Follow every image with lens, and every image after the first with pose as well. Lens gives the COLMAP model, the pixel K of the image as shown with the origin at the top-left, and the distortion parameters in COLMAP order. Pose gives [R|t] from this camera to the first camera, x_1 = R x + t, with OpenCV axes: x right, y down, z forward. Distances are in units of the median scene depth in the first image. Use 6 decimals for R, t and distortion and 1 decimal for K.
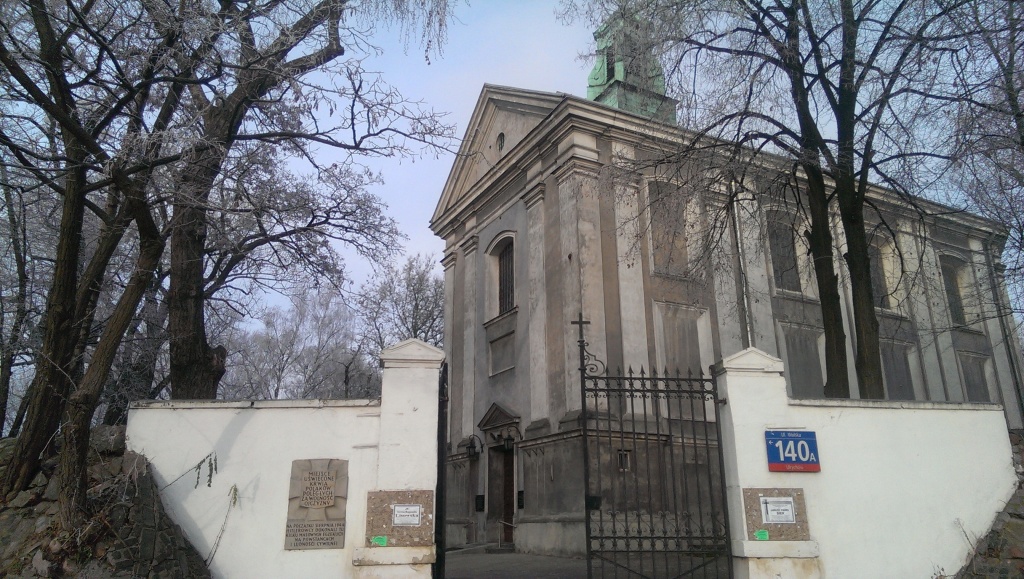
lens RADIAL K [[731.9, 0, 513.8], [0, 731.9, 283.1], [0, 0, 1]] dist [0.101180, -0.116973]
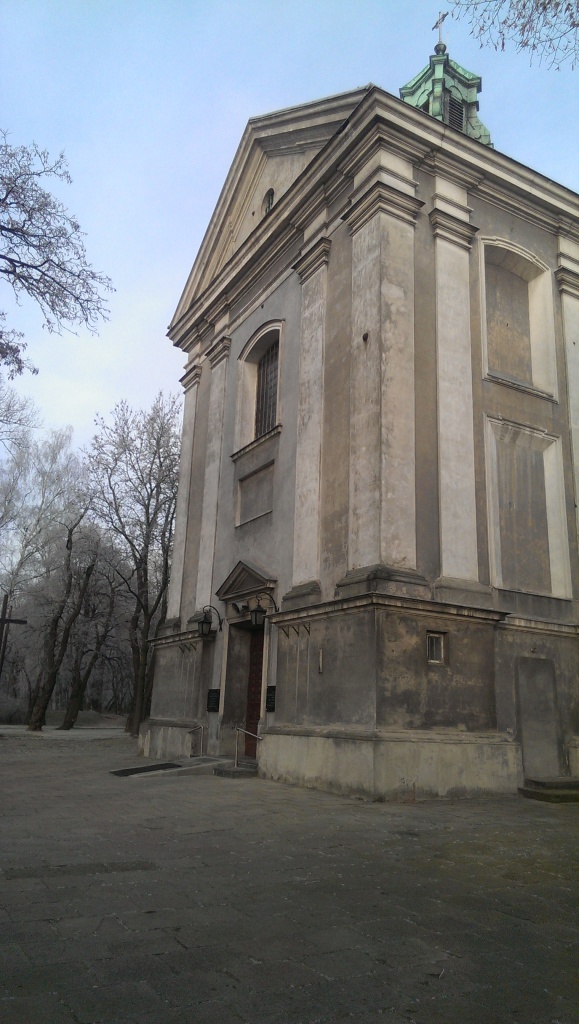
lens RADIAL K [[731.9, 0, 292.2], [0, 731.9, 528.2], [0, 0, 1]] dist [0.101180, -0.116973]
pose [[0.998418, 0.050656, 0.024416, 0.004180], [-0.052144, 0.996540, 0.064725, 0.088548], [-0.021052, -0.065895, 0.997604, 0.321196]]
